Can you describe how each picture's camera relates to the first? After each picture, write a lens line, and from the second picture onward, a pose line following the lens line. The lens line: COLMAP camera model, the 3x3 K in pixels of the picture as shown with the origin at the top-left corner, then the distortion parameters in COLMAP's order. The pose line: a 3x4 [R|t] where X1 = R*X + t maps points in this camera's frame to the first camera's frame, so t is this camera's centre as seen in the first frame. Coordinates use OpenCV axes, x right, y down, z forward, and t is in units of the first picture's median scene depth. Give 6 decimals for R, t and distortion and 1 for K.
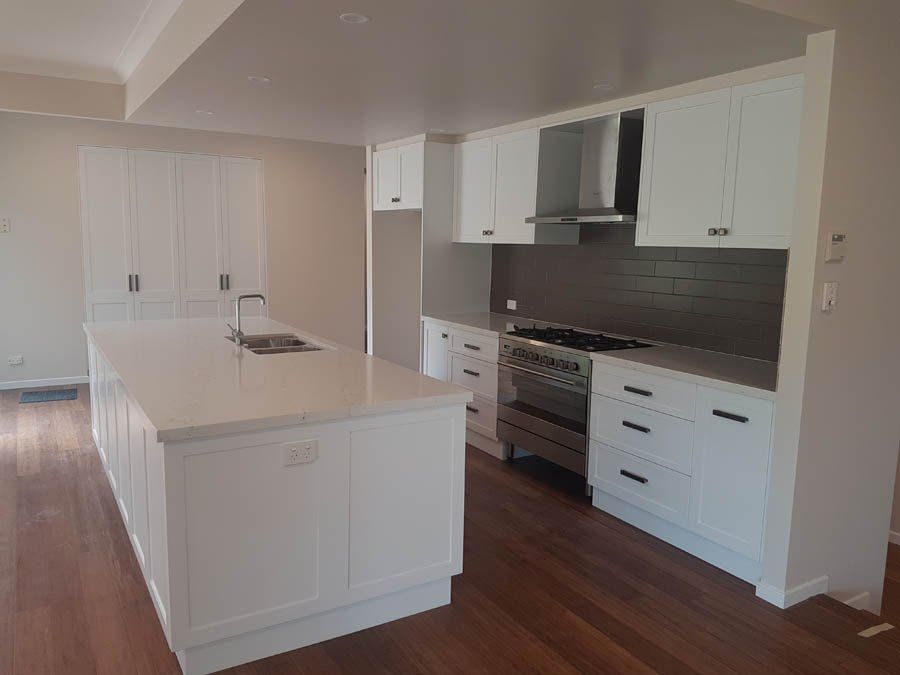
lens RADIAL K [[742.1, 0, 450.7], [0, 742.1, 336.7], [0, 0, 1]] dist [-0.000766, -0.001677]
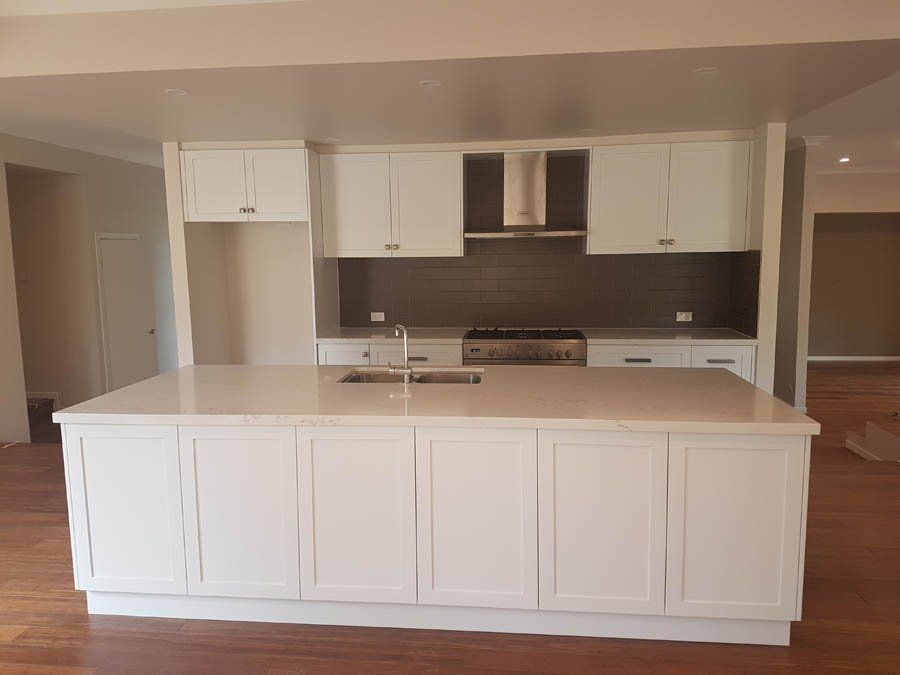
lens RADIAL K [[604.7, 0, 451.8], [0, 604.7, 314.8], [0, 0, 1]] dist [0.000588, -0.000610]
pose [[0.549170, -0.099624, 0.829752, -0.663665], [0.130640, 0.990897, 0.032509, -0.070522], [-0.825437, 0.090546, 0.557185, 0.527327]]
